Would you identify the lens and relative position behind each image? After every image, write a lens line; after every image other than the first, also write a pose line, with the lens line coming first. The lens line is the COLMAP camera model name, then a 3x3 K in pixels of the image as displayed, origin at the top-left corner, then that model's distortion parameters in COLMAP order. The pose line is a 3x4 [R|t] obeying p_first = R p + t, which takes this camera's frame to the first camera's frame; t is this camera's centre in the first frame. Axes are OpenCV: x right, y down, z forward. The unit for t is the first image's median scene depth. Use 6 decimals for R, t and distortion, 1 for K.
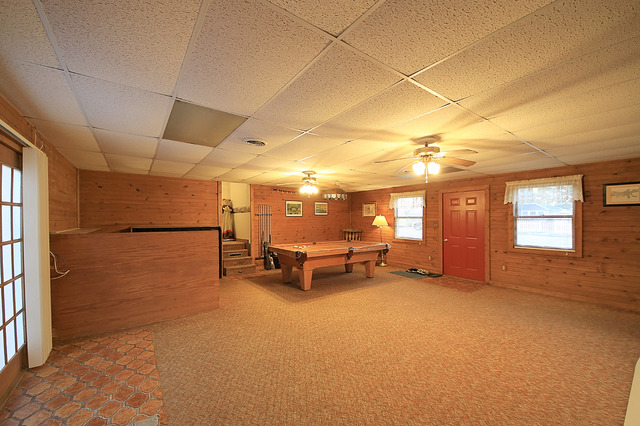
lens RADIAL K [[242.8, 0, 320.1], [0, 242.8, 217.2], [0, 0, 1]] dist [-0.000860, -0.000604]
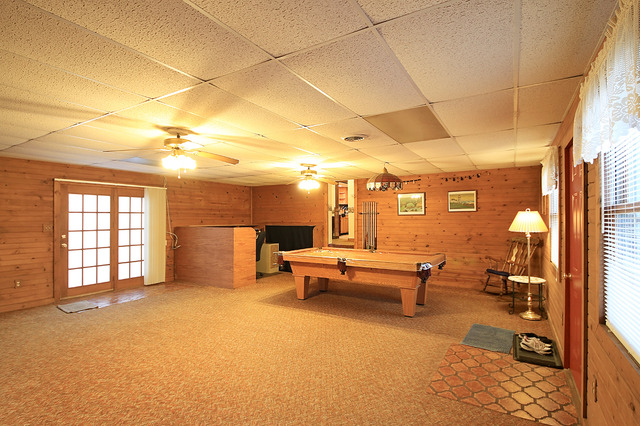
lens RADIAL K [[313.9, 0, 320.9], [0, 313.9, 217.4], [0, 0, 1]] dist [0.019819, 0.000099]
pose [[0.407108, -0.005653, -0.913363, 0.921167], [0.008872, 0.999958, -0.002235, 0.006156], [0.913337, -0.007193, 0.407141, 0.542520]]
